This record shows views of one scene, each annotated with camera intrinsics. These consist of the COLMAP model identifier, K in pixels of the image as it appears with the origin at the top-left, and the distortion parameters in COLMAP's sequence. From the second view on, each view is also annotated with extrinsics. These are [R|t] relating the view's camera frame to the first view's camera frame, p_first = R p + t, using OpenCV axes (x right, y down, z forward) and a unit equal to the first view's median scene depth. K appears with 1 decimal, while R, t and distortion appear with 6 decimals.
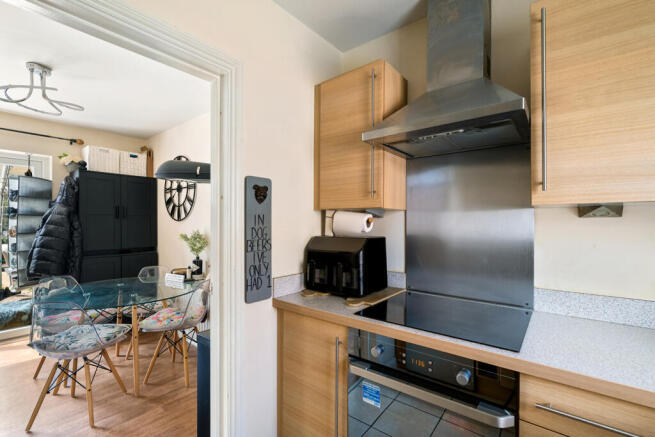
lens RADIAL K [[293.9, 0, 327.2], [0, 293.9, 220.1], [0, 0, 1]] dist [-0.001894, 0.000030]
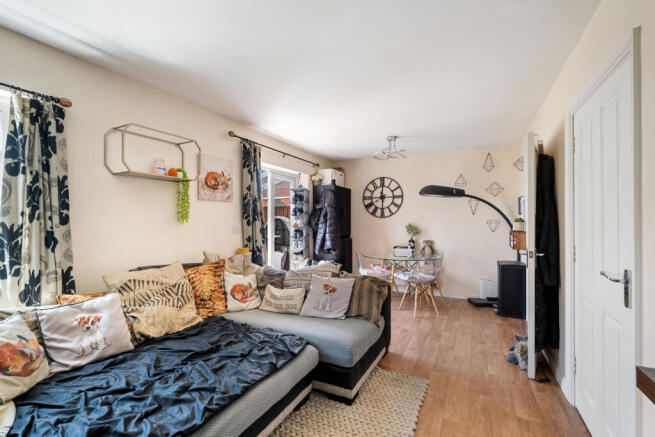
lens RADIAL K [[292.1, 0, 327.5], [0, 292.1, 218.5], [0, 0, 1]] dist [-0.000715, -0.000371]
pose [[0.976911, 0.002654, 0.213631, -1.193620], [-0.002639, 0.999996, -0.000353, 0.009787], [-0.213632, -0.000219, 0.976914, -0.520681]]
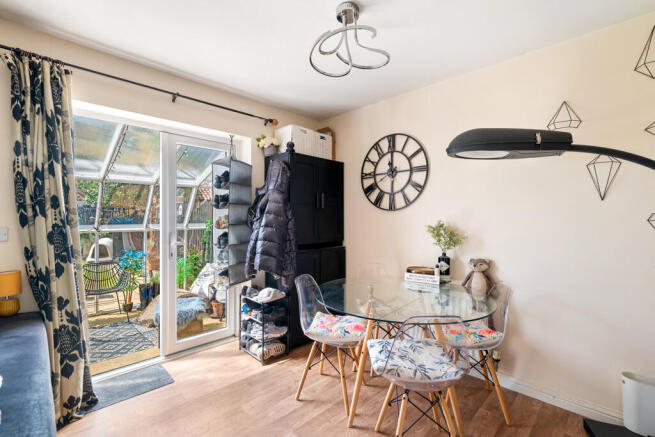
lens RADIAL K [[292.1, 0, 327.5], [0, 292.1, 218.5], [0, 0, 1]] dist [-0.000715, -0.000371]
pose [[0.994521, -0.000472, -0.104537, -0.630832], [0.001391, 0.999961, 0.008719, 0.018863], [0.104529, -0.008817, 0.994483, 0.144362]]
